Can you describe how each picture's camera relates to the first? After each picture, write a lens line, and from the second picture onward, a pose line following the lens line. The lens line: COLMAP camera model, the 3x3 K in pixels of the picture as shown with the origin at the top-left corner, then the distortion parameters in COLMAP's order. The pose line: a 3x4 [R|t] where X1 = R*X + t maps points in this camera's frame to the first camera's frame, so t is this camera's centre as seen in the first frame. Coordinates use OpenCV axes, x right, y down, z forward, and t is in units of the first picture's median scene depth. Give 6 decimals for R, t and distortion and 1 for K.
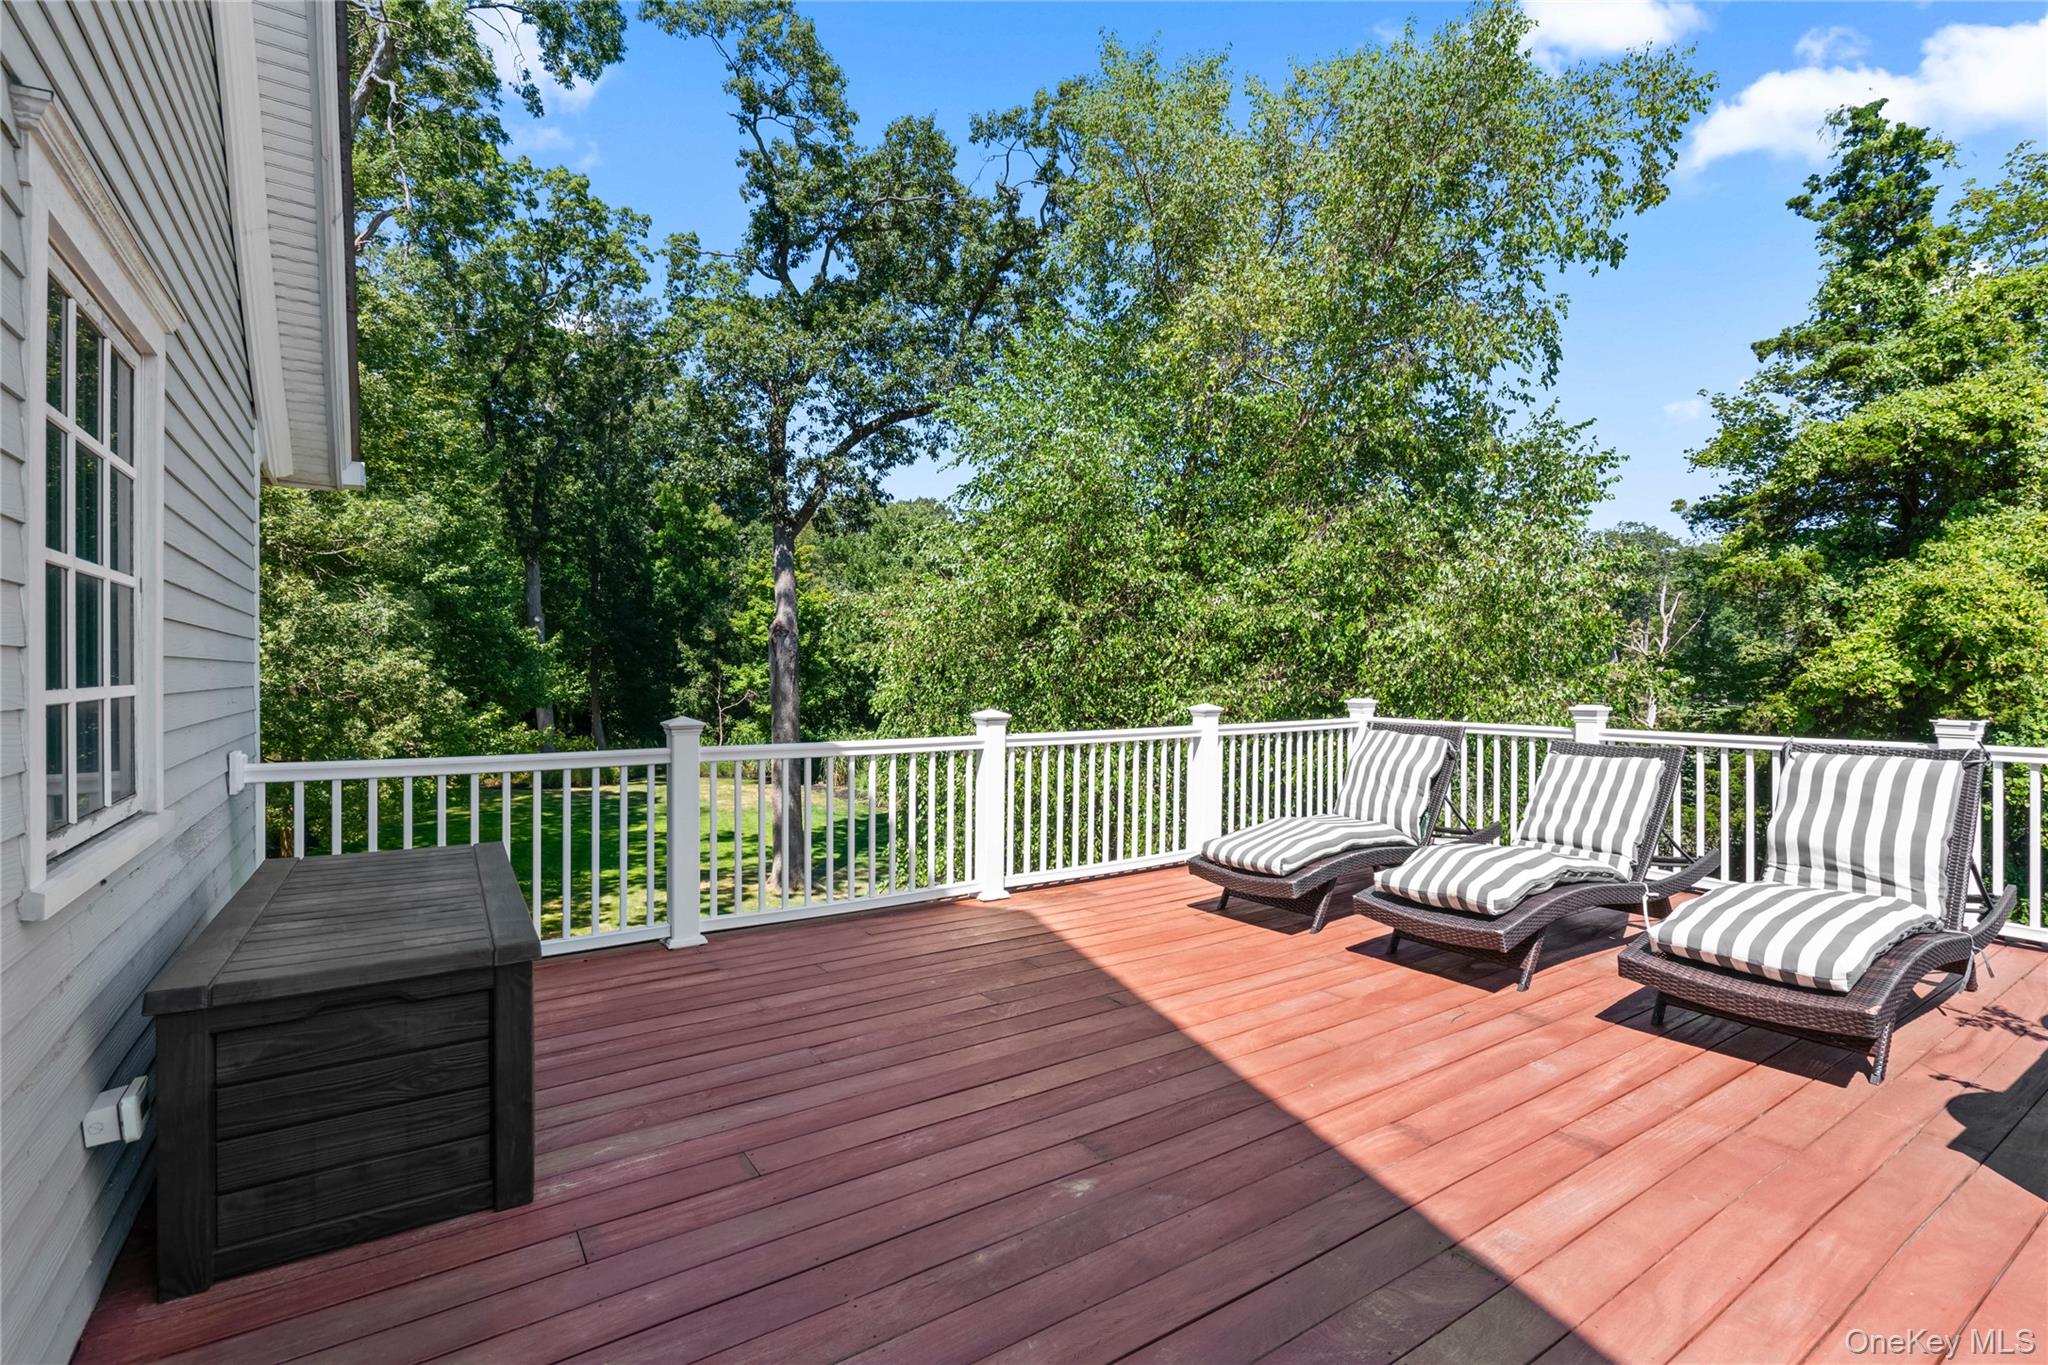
lens RADIAL K [[949.5, 0, 1024.1], [0, 949.5, 677.8], [0, 0, 1]] dist [-0.002535, -0.000069]
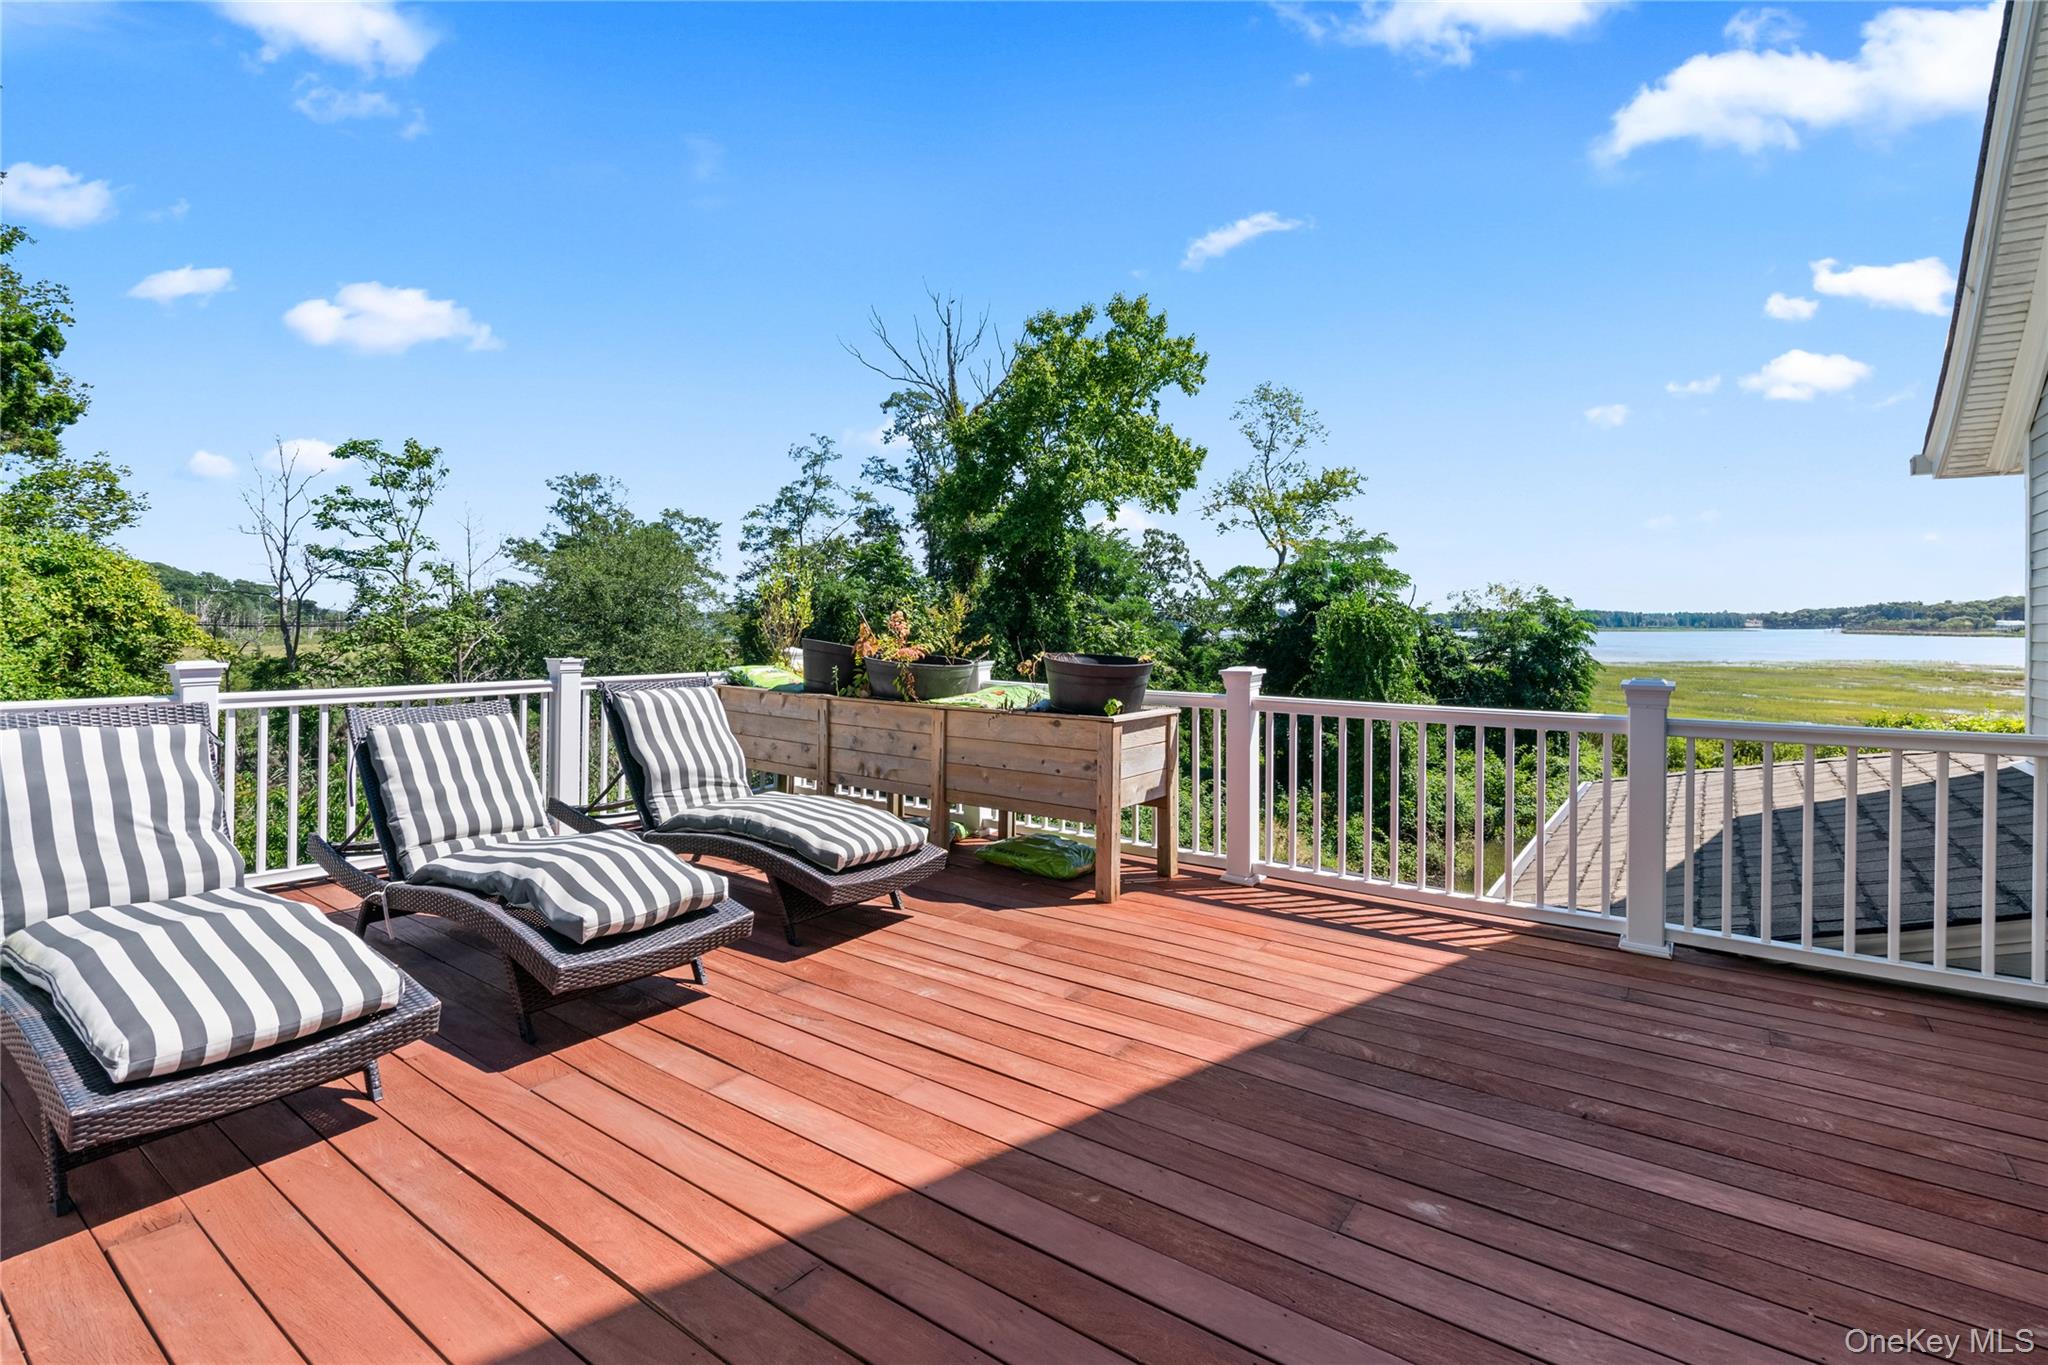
lens RADIAL K [[949.5, 0, 1011.2], [0, 949.5, 626.2], [0, 0, 1]] dist [-0.002535, -0.000069]
pose [[-0.327757, 0.001101, 0.944761, -0.417962], [0.003804, 0.999993, 0.000154, 0.002084], [-0.944754, 0.003644, -0.327759, 1.081053]]
